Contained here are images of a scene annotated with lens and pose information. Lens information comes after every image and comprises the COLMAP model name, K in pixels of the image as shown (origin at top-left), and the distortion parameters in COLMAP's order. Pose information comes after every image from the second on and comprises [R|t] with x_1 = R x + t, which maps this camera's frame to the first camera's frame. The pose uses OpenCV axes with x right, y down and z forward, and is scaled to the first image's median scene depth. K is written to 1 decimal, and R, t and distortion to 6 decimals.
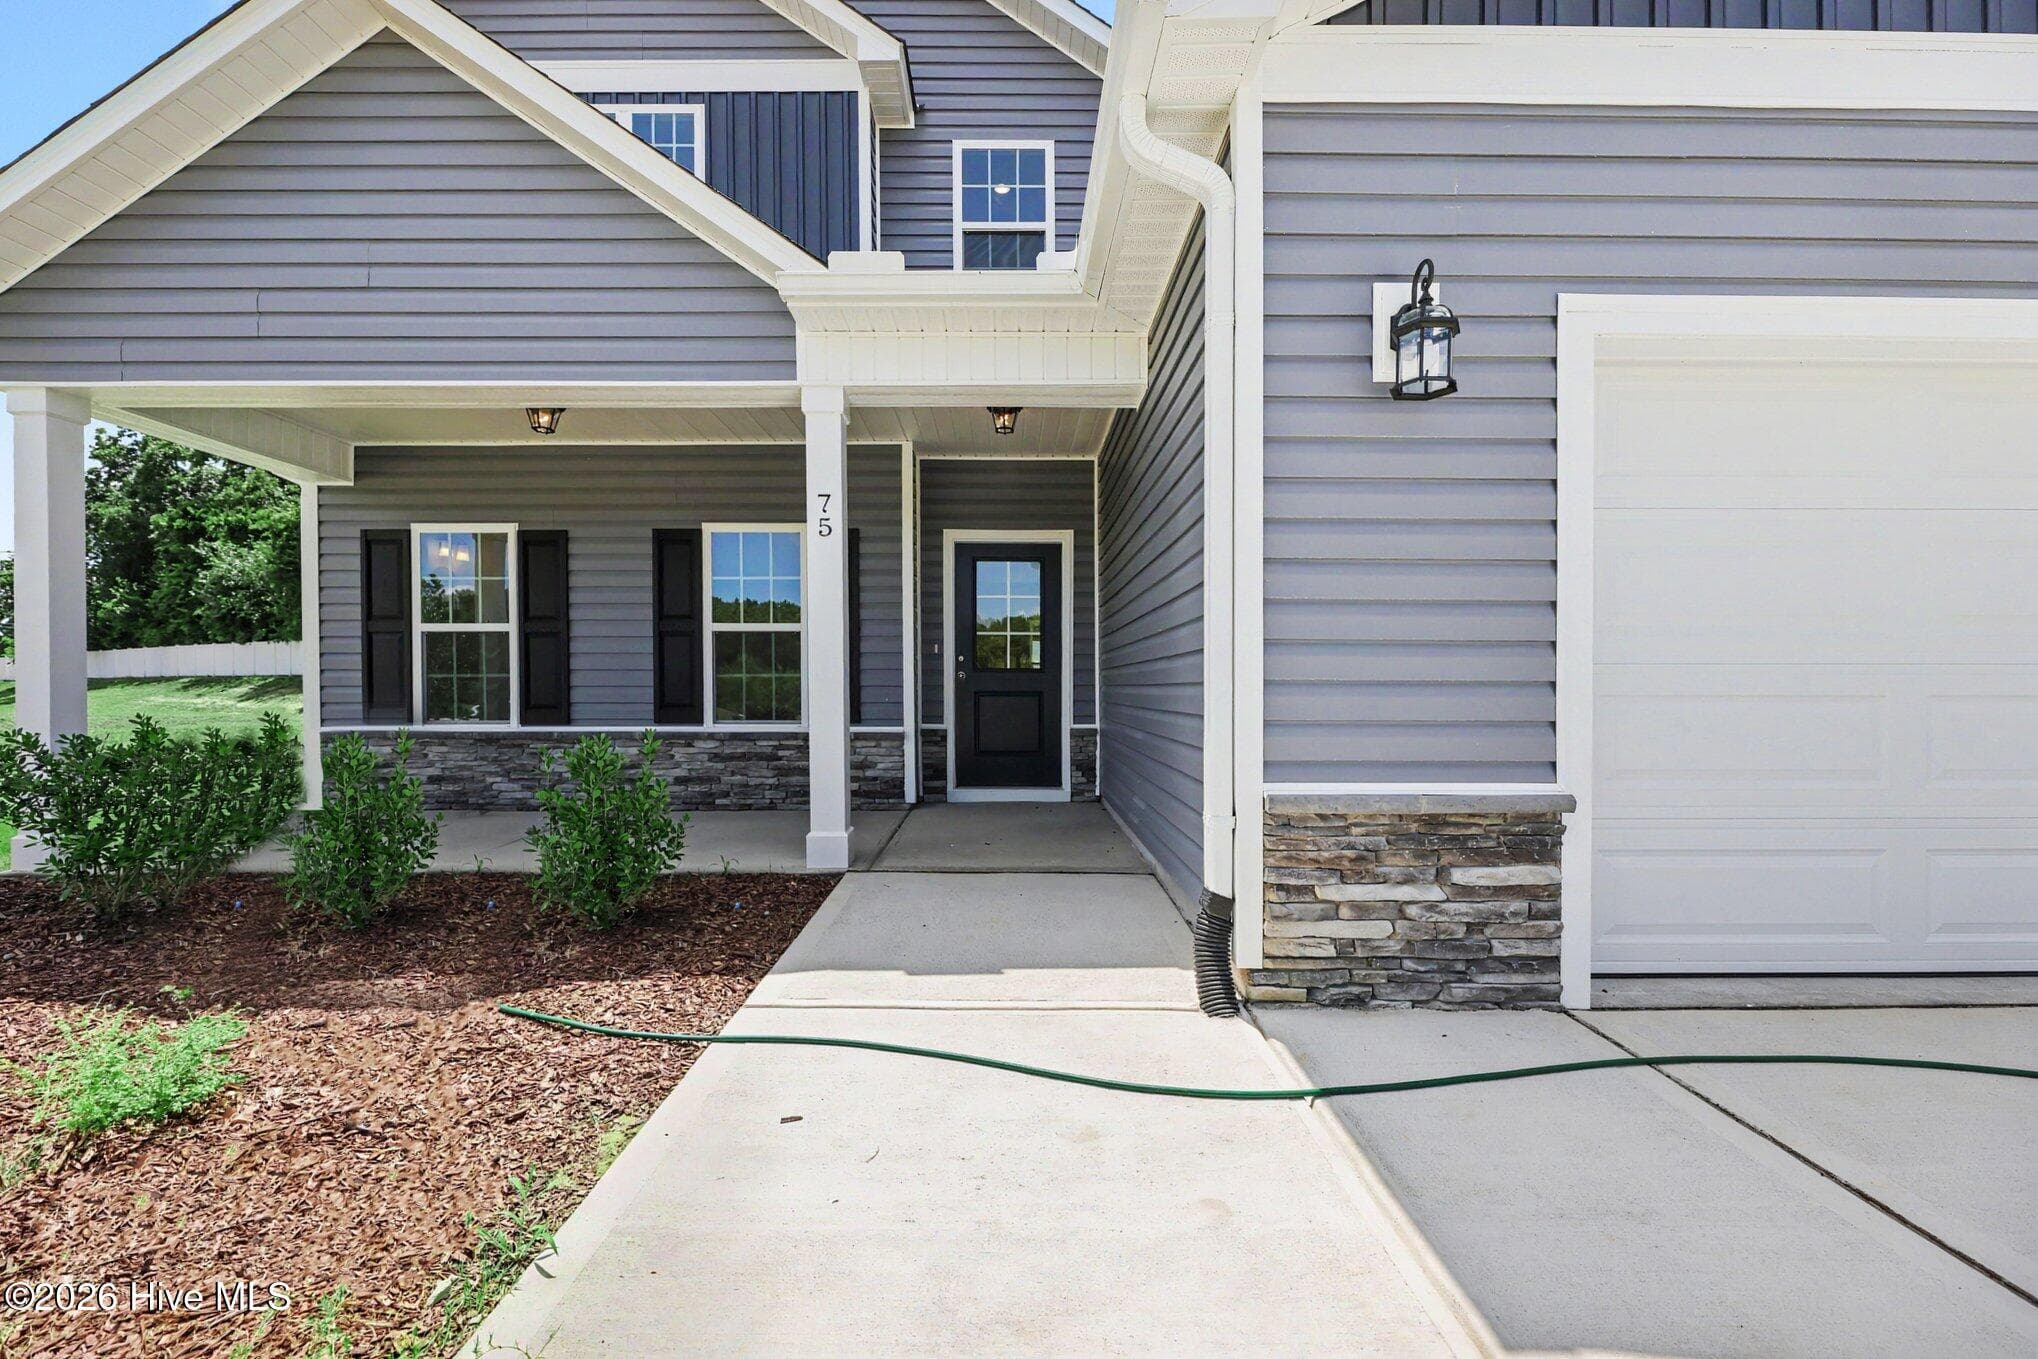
lens RADIAL K [[826.1, 0, 1024.2], [0, 826.1, 707.1], [0, 0, 1]] dist [-0.002175, -0.000438]
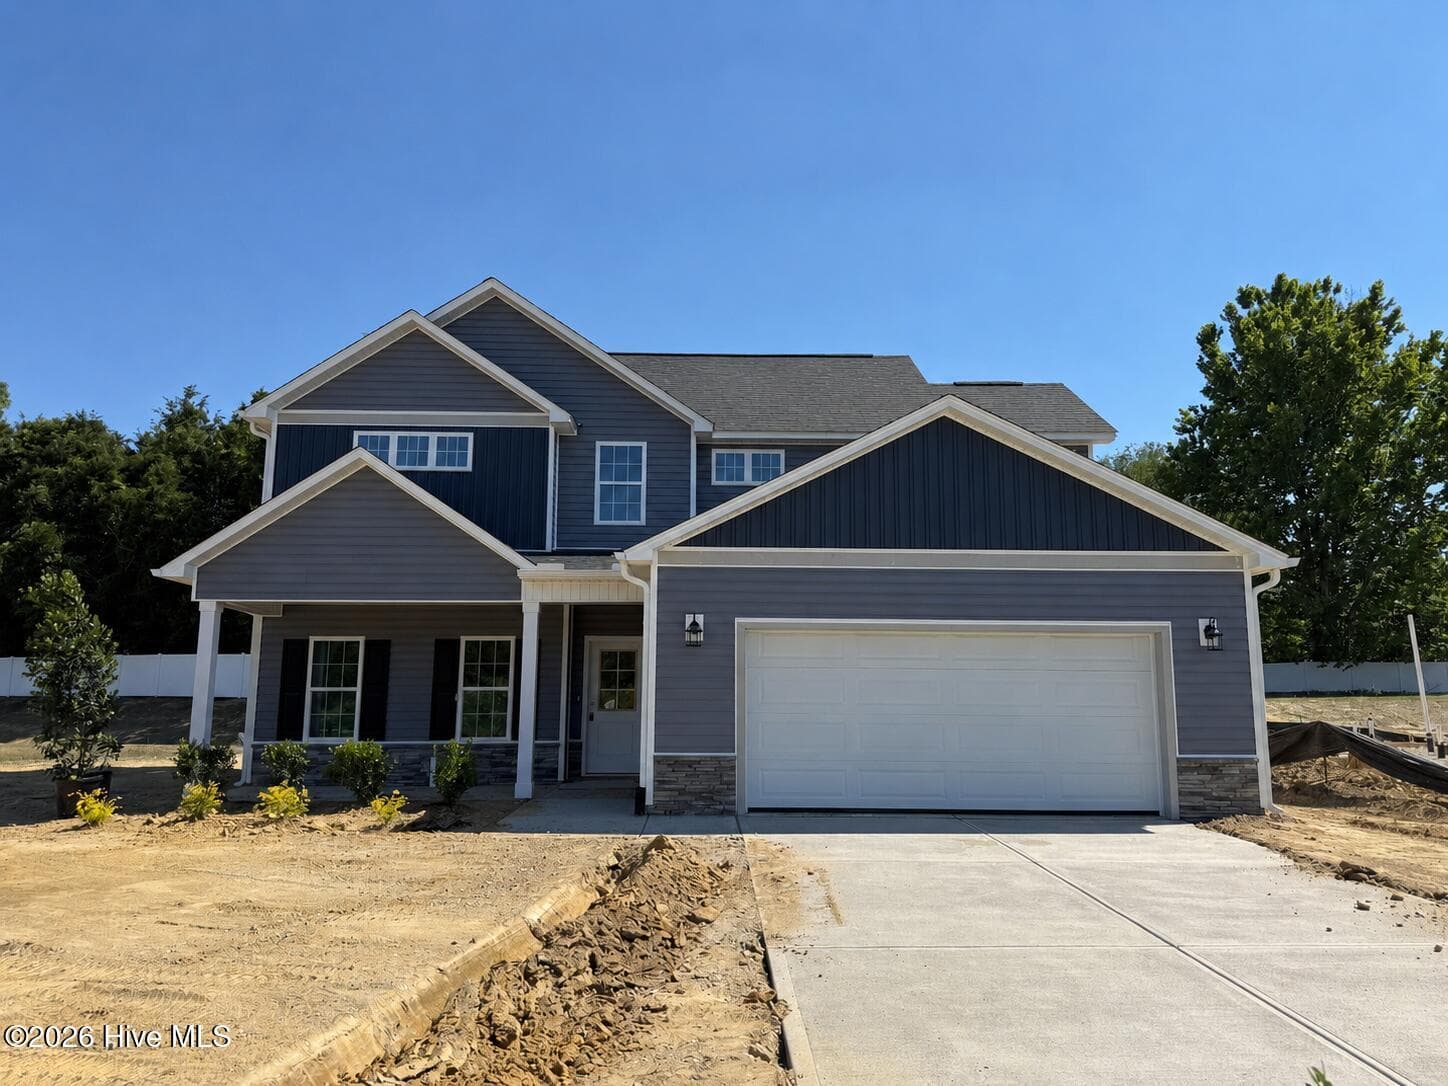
lens RADIAL K [[1028.6, 0, 772.4], [0, 1028.6, 541.7], [0, 0, 1]] dist [0.027724, -0.002424]
pose [[0.999192, 0.008905, 0.039203, 0.260031], [-0.001664, 0.983483, -0.180995, 0.001534], [-0.040167, 0.180784, 0.982702, -1.510476]]
